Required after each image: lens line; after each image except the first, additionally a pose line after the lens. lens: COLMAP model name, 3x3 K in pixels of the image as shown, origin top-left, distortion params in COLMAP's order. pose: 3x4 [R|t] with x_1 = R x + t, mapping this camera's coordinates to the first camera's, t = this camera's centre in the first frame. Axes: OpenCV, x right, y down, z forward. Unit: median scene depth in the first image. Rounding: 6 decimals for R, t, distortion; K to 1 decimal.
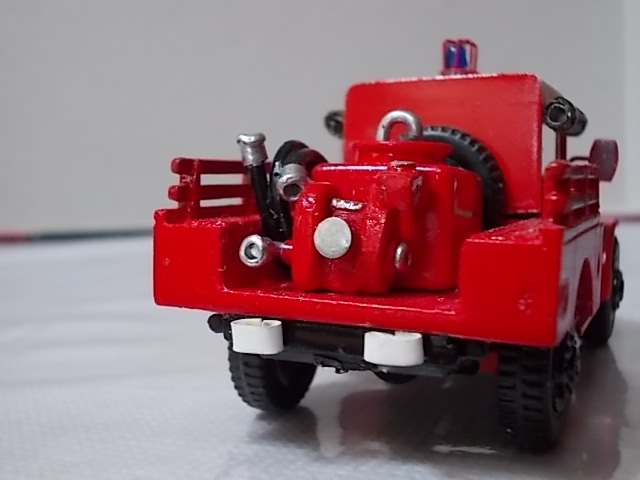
lens RADIAL K [[796.9, 0, 321.3], [0, 796.9, 234.8], [0, 0, 1]] dist [0.032576, 0.000000]
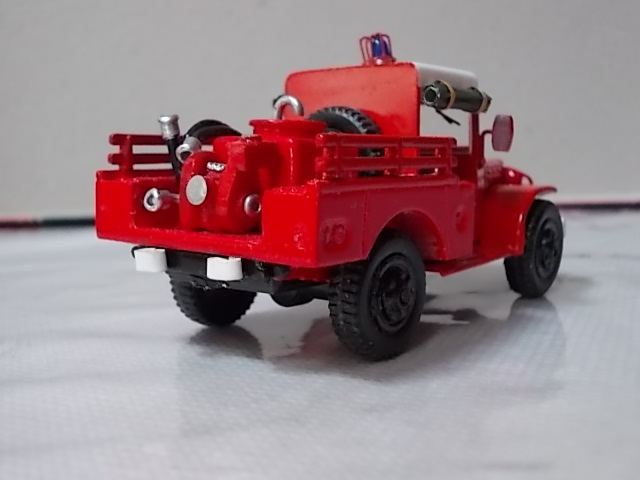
lens RADIAL K [[796.9, 0, 316.6], [0, 796.9, 240.5], [0, 0, 1]] dist [0.032576, 0.000000]
pose [[0.969929, 0.022950, -0.242304, 0.498151], [-0.014863, 0.999271, 0.035151, 0.035259], [0.242934, -0.030493, 0.969563, -0.267081]]
